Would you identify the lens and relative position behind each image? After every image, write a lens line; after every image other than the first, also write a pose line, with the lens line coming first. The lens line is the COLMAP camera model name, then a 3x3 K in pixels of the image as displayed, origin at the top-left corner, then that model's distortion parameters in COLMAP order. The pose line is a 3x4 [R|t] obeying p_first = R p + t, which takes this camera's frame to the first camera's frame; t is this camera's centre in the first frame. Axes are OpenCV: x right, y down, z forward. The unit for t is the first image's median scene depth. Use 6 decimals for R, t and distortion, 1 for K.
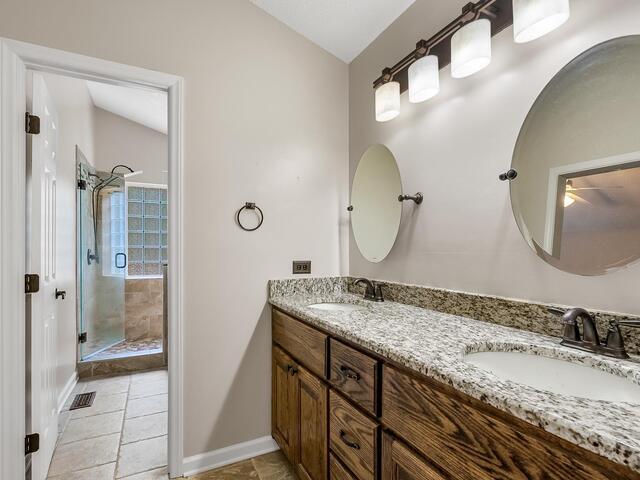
lens RADIAL K [[336.5, 0, 321.7], [0, 336.5, 243.7], [0, 0, 1]] dist [-0.000900, -0.000066]
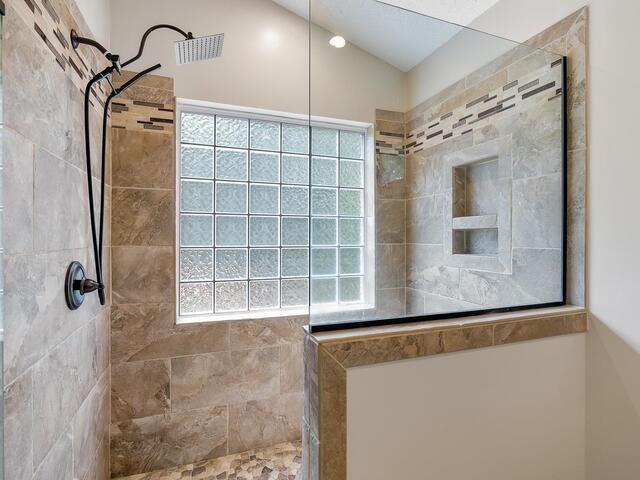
lens RADIAL K [[336.5, 0, 320.7], [0, 336.5, 239.7], [0, 0, 1]] dist [-0.000900, -0.000066]
pose [[0.993972, 0.003508, -0.109580, -0.352442], [-0.002729, 0.999970, 0.007265, -0.006483], [0.109603, -0.006922, 0.993951, 0.589390]]
